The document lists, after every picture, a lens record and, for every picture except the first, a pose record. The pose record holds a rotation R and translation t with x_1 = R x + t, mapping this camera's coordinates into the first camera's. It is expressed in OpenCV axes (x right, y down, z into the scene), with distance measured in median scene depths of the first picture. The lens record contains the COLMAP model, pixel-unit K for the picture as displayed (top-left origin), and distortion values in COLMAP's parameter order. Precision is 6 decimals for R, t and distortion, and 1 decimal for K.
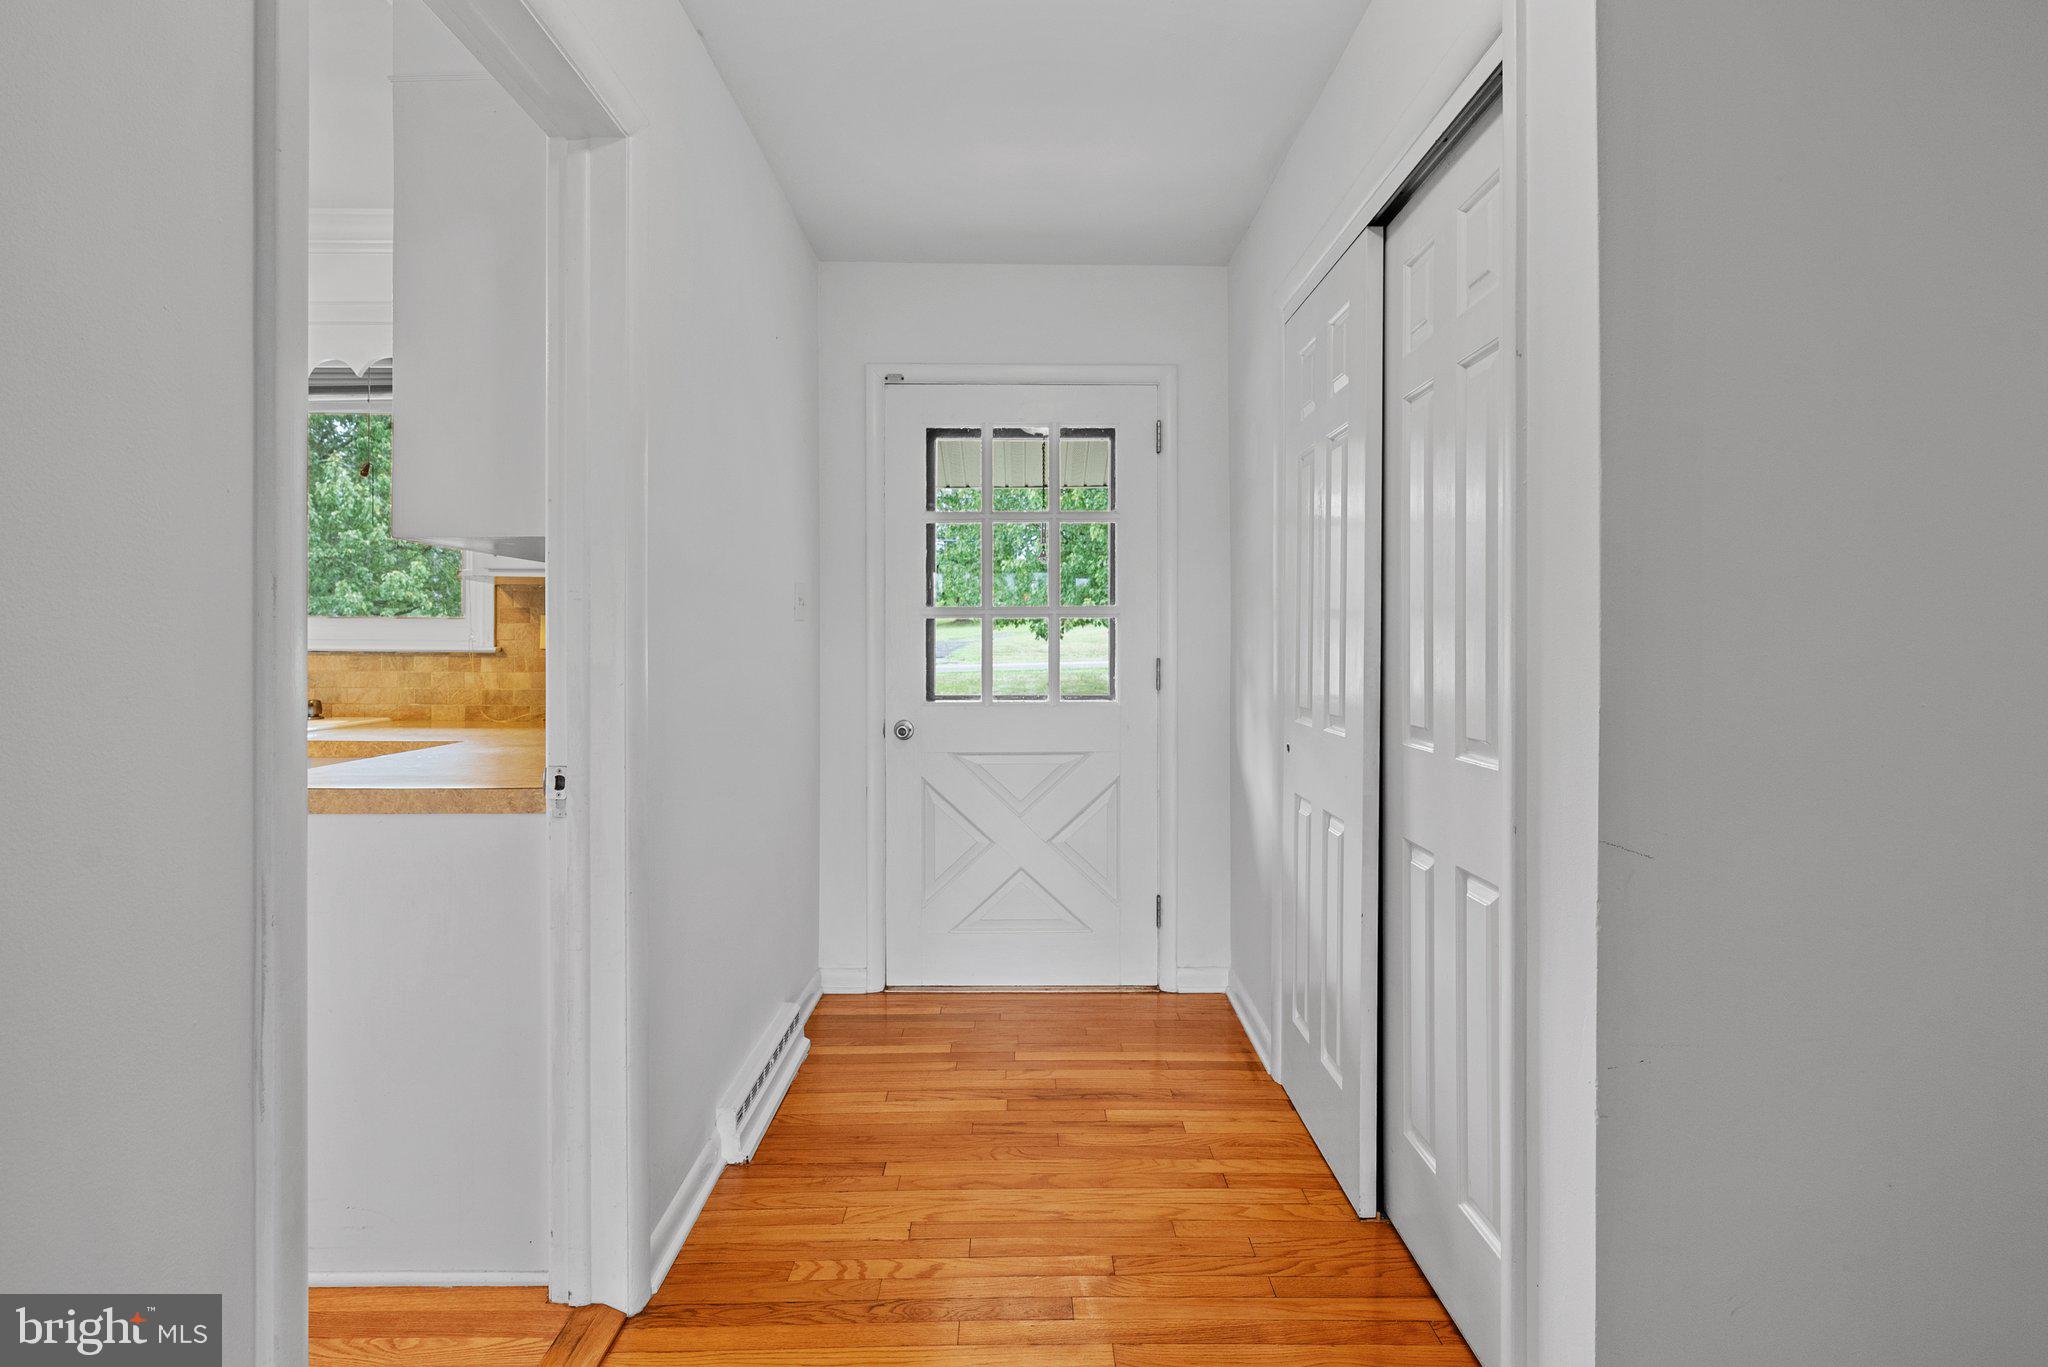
lens RADIAL K [[1005.0, 0, 1051.0], [0, 1005.0, 642.3], [0, 0, 1]] dist [-0.010733, 0.000607]
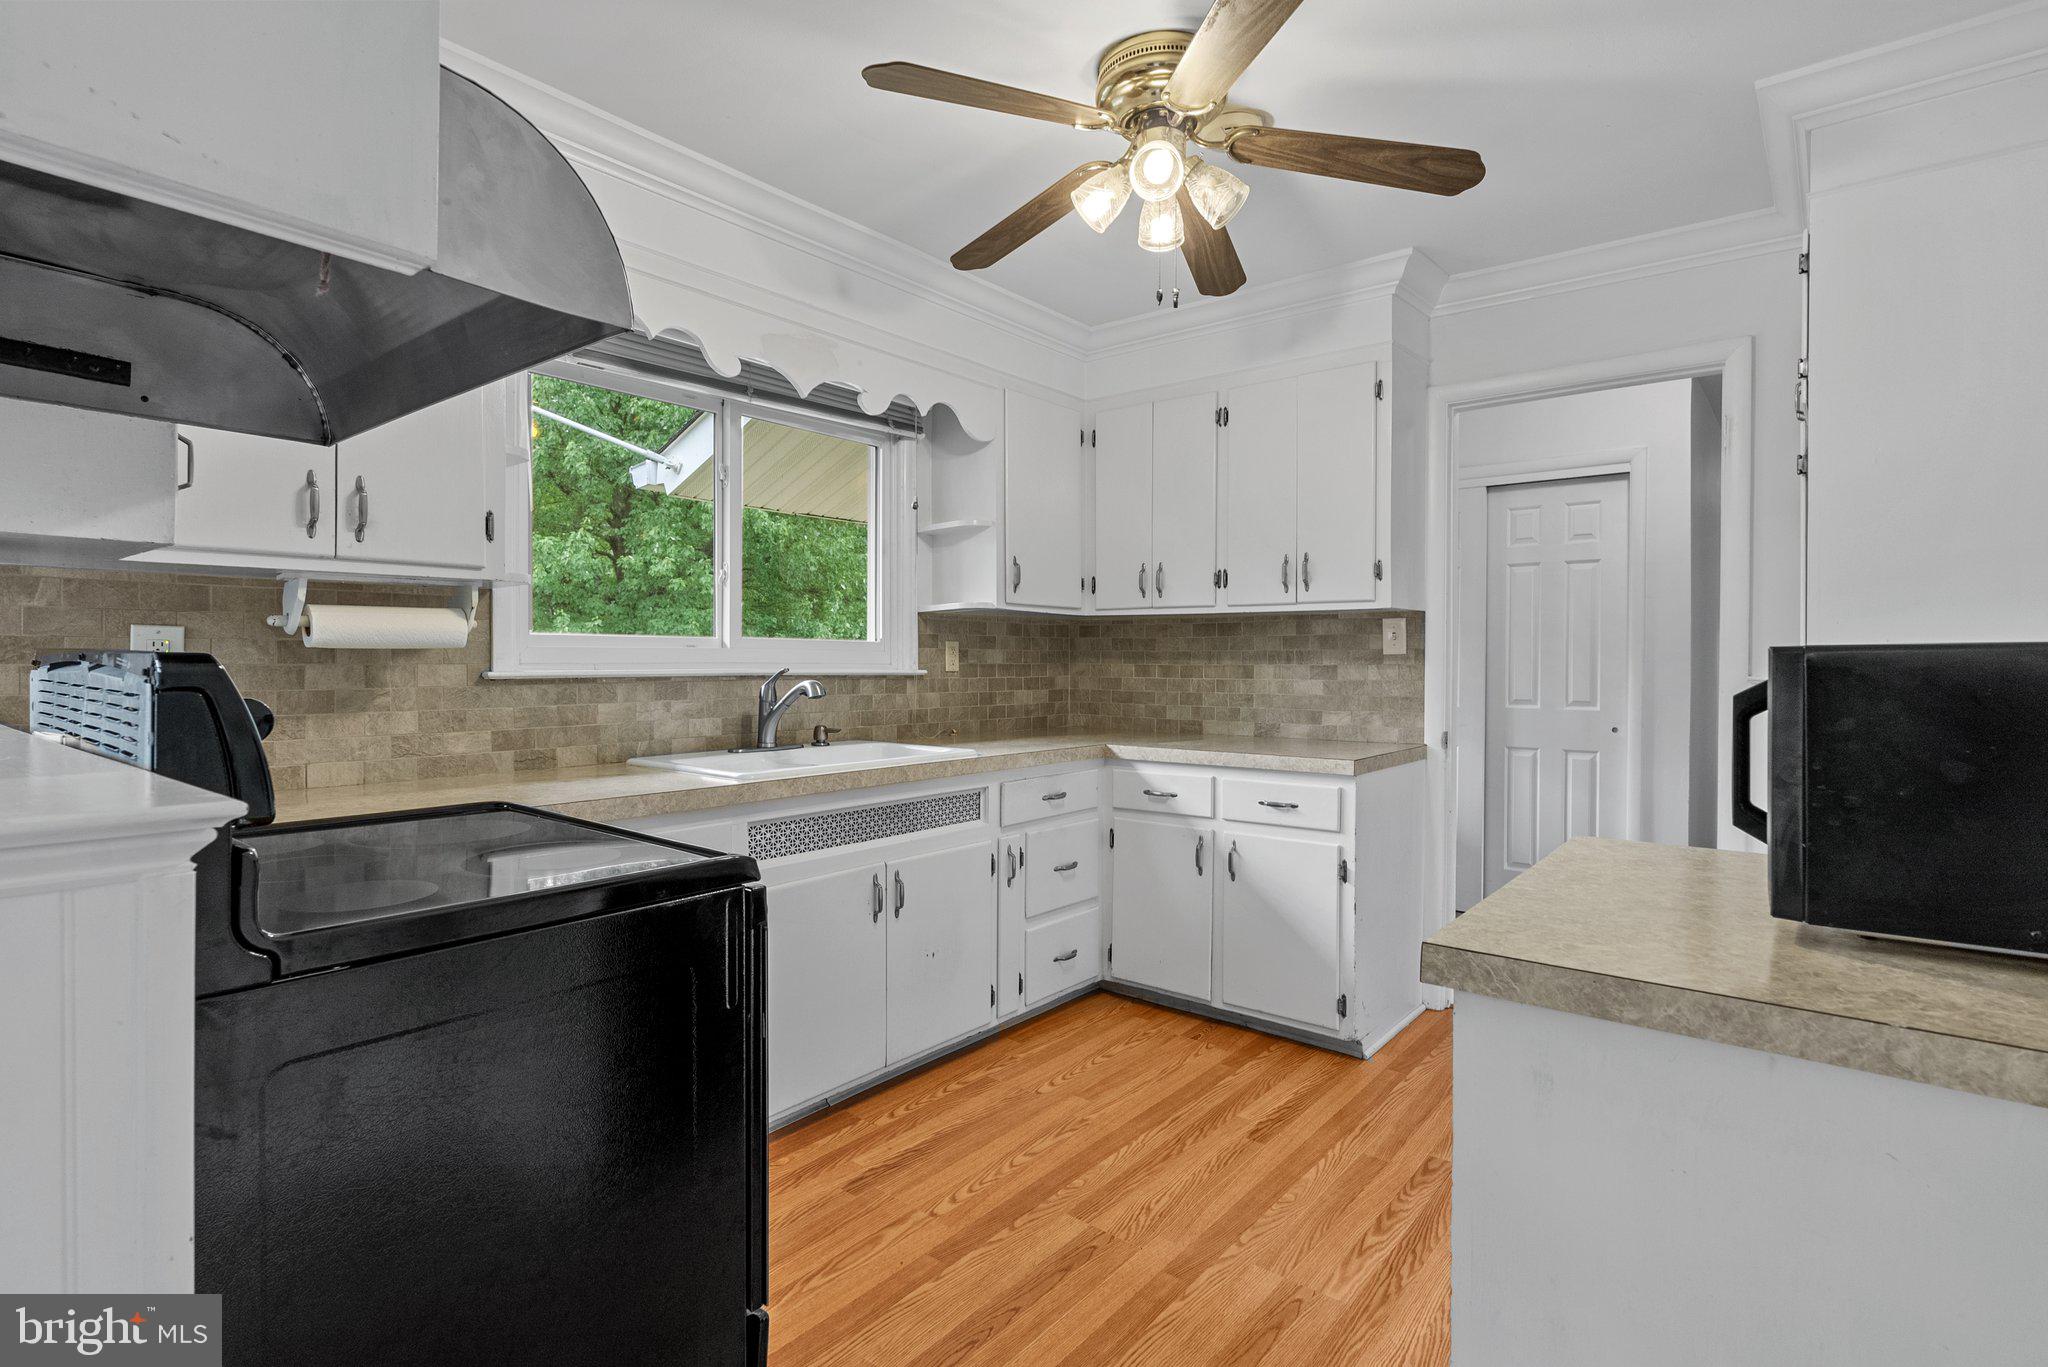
lens RADIAL K [[1005.0, 0, 1032.6], [0, 1005.0, 675.0], [0, 0, 1]] dist [-0.010733, 0.000607]
pose [[0.631487, -0.011257, 0.775305, -1.324284], [-0.002461, 0.999860, 0.016522, -0.008251], [-0.775383, -0.012342, 0.631371, 0.211744]]
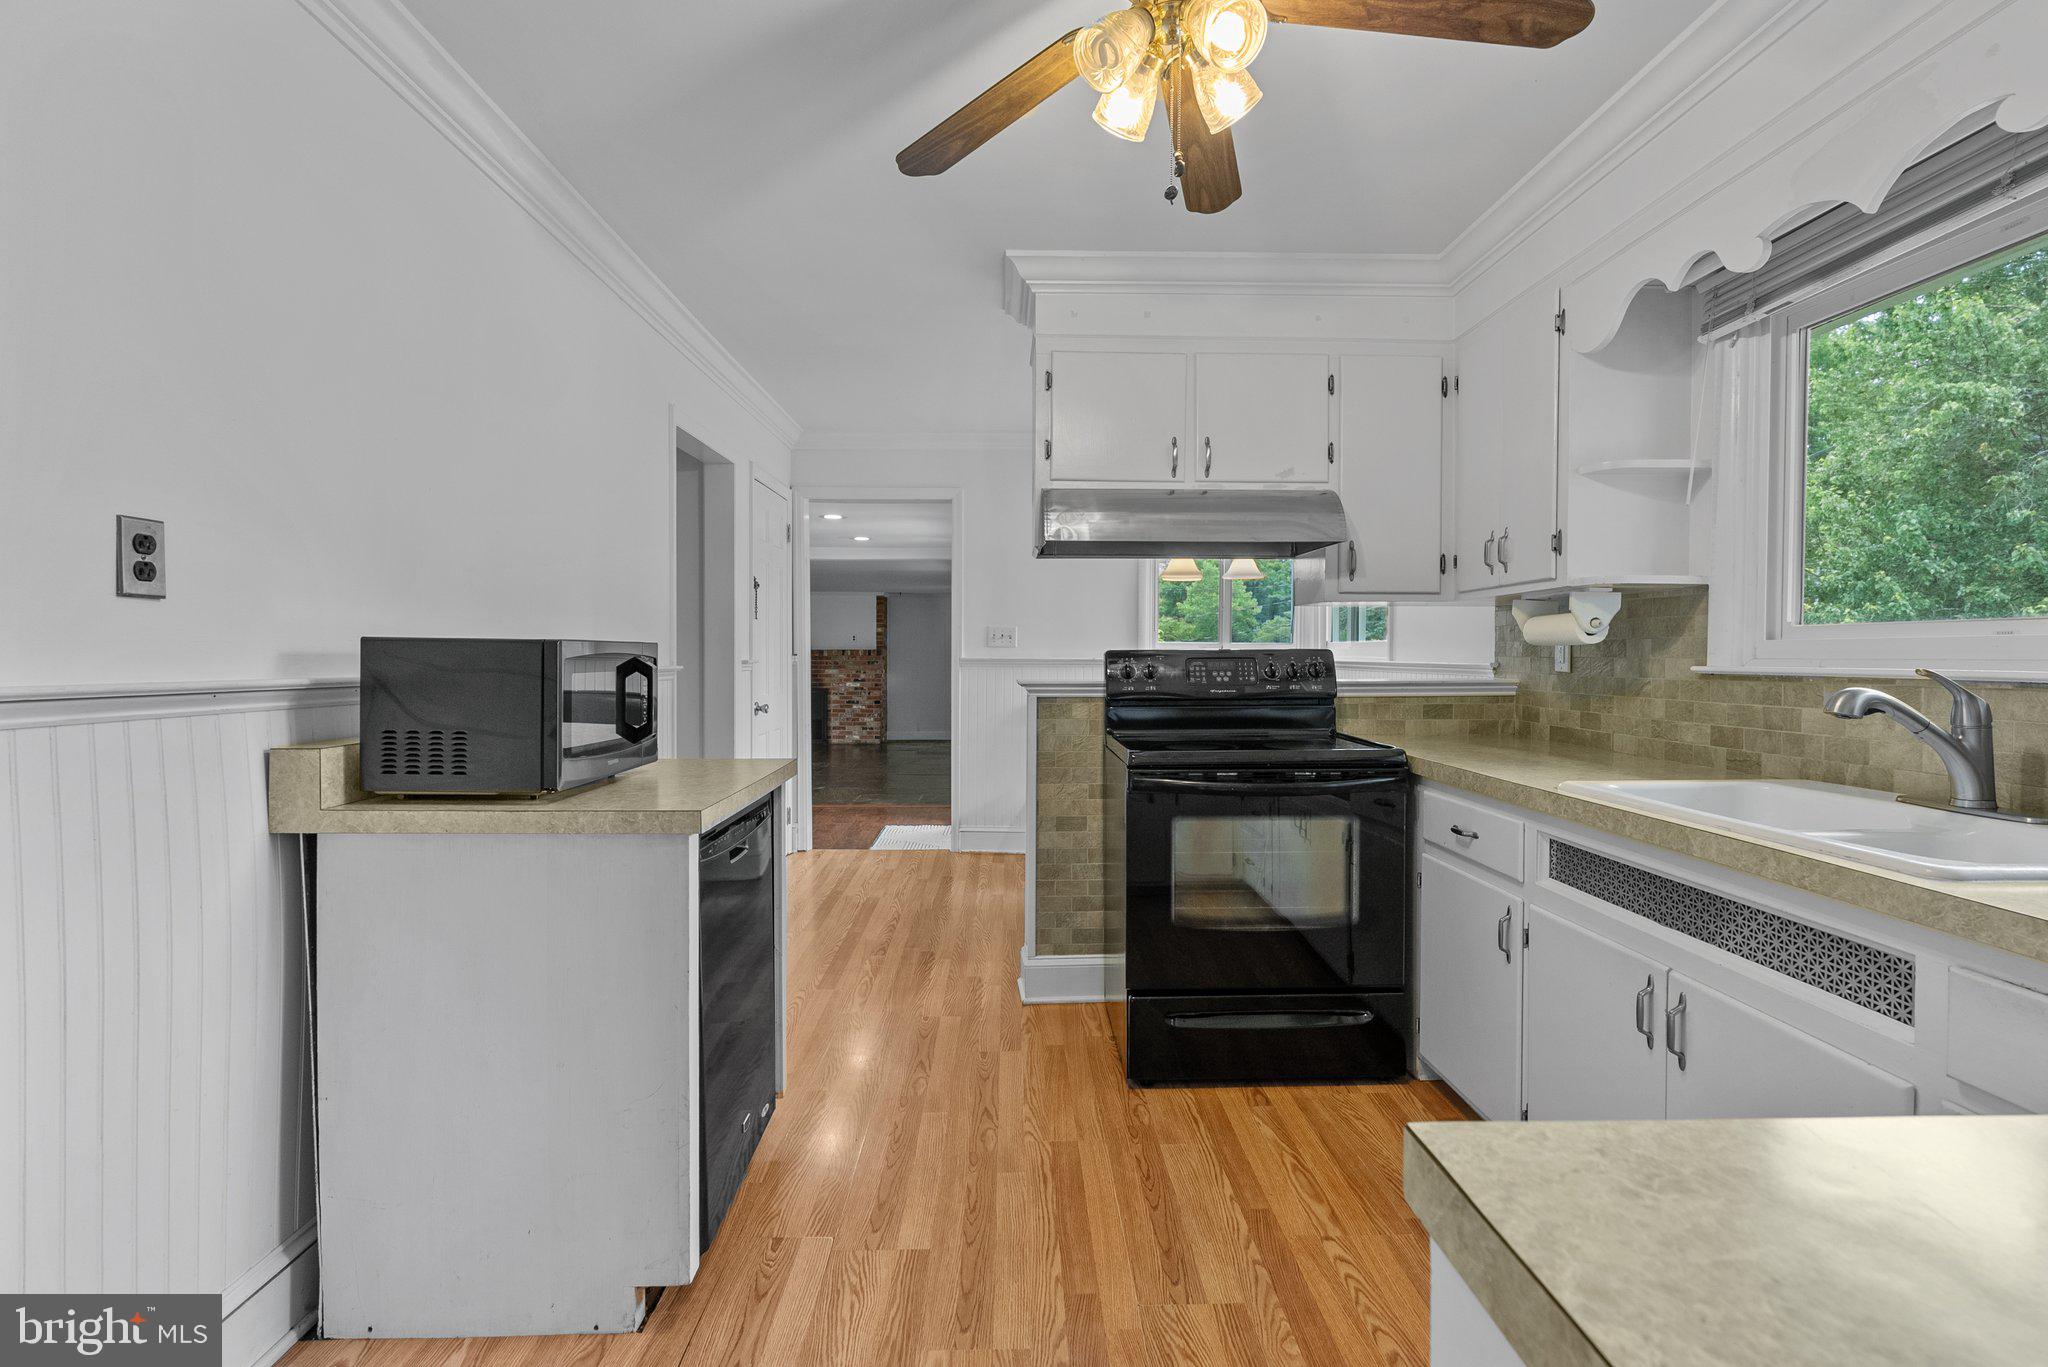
lens RADIAL K [[952.2, 0, 1029.2], [0, 952.2, 666.9], [0, 0, 1]] dist [-0.005128, 0.003021]
pose [[0.013153, 0.013680, -0.999820, -0.293192], [0.000645, 0.999906, 0.013690, -0.006890], [0.999913, -0.000825, 0.013143, 0.475347]]
